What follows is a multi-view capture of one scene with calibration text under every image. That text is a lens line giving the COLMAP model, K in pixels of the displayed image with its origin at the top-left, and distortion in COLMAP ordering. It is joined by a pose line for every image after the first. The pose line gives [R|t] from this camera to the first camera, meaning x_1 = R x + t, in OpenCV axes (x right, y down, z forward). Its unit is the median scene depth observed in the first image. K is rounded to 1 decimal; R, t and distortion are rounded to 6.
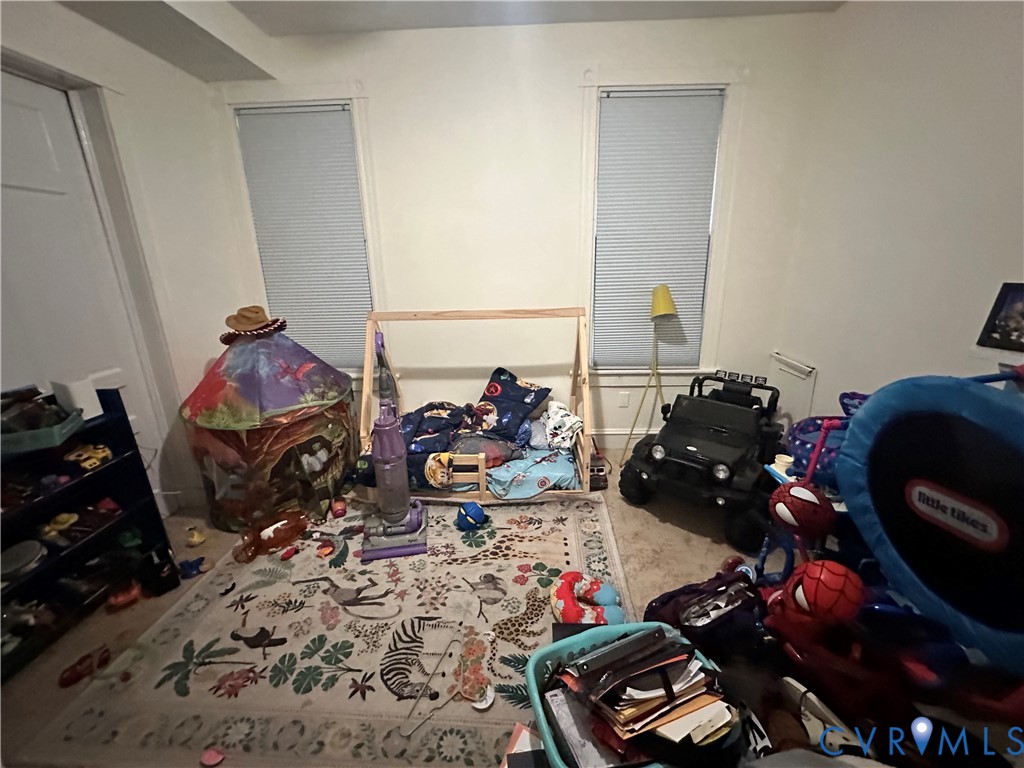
lens RADIAL K [[407.3, 0, 510.8], [0, 407.3, 381.2], [0, 0, 1]] dist [-0.000824, 0.000421]
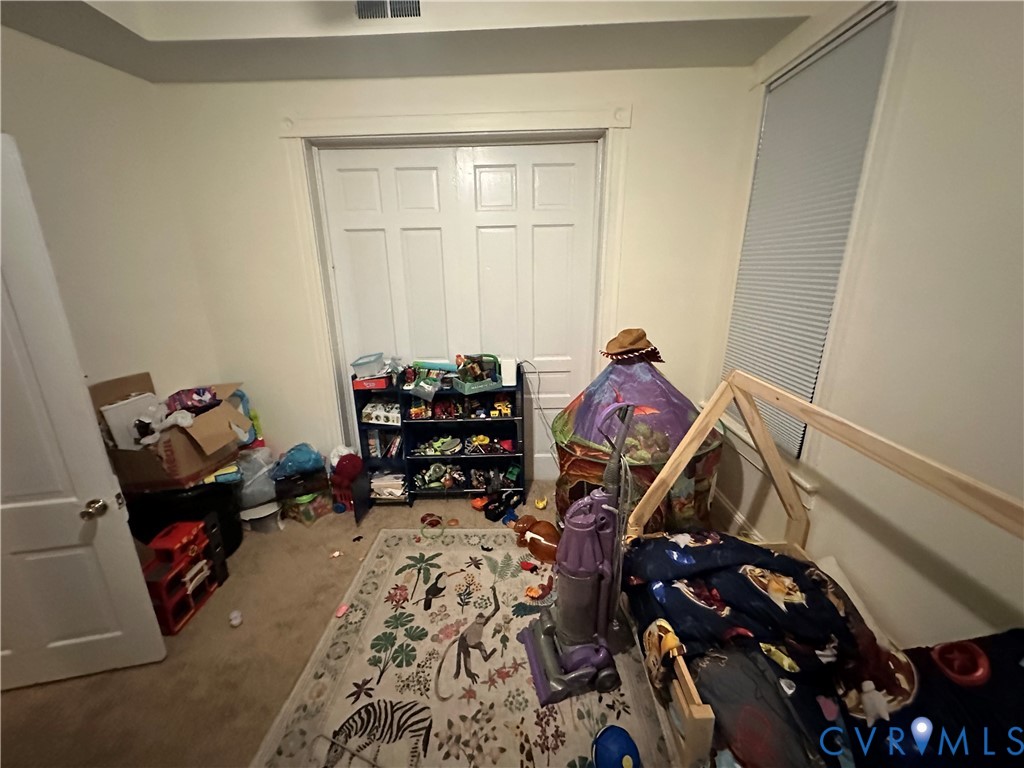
lens RADIAL K [[407.3, 0, 510.5], [0, 407.3, 380.7], [0, 0, 1]] dist [-0.000824, 0.000421]
pose [[0.040084, 0.298141, -0.953680, 0.337777], [-0.269947, 0.922186, 0.276949, -0.321451], [0.962040, 0.246342, 0.117447, 0.816042]]
